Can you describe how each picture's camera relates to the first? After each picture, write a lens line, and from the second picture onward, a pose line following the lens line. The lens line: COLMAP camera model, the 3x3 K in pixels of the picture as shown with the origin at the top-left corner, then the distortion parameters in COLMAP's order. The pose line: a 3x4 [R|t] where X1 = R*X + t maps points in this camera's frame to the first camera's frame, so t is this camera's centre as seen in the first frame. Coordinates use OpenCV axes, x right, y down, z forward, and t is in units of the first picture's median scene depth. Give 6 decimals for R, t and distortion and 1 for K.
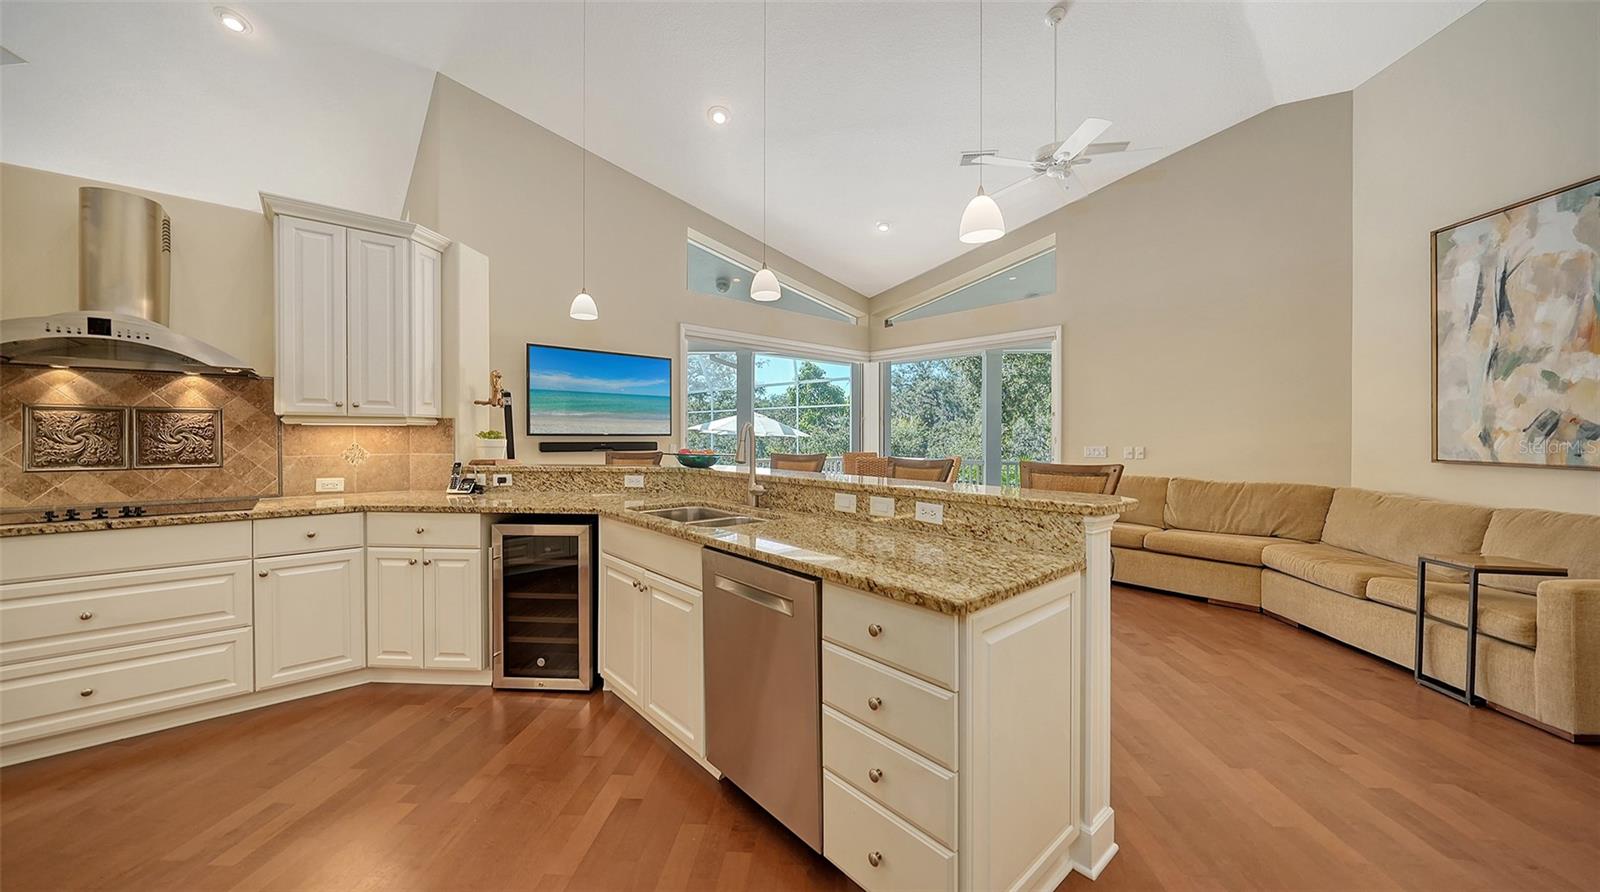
lens RADIAL K [[556.3, 0, 800.0], [0, 556.3, 446.0], [0, 0, 1]] dist [0.000260, 0.000016]
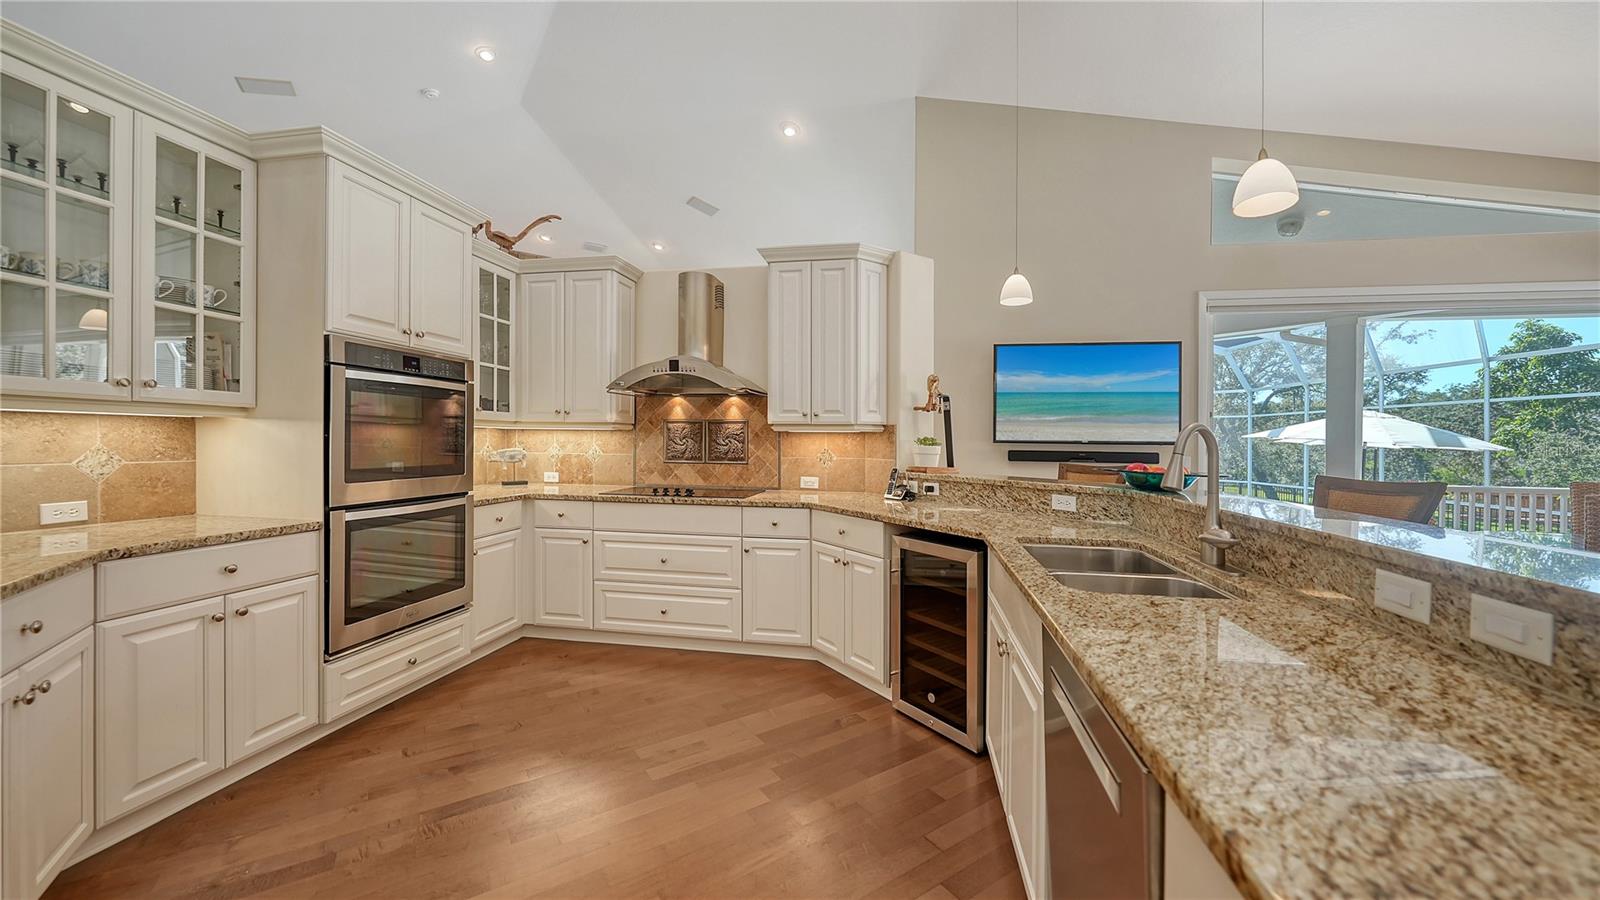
lens RADIAL K [[573.9, 0, 800.0], [0, 573.9, 450.0], [0, 0, 1]] dist [-0.000430, -0.000047]
pose [[0.619373, 0.018910, -0.784869, 0.110891], [-0.024701, 0.999684, 0.004593, -0.005061], [0.784708, 0.016542, 0.619645, 0.248997]]
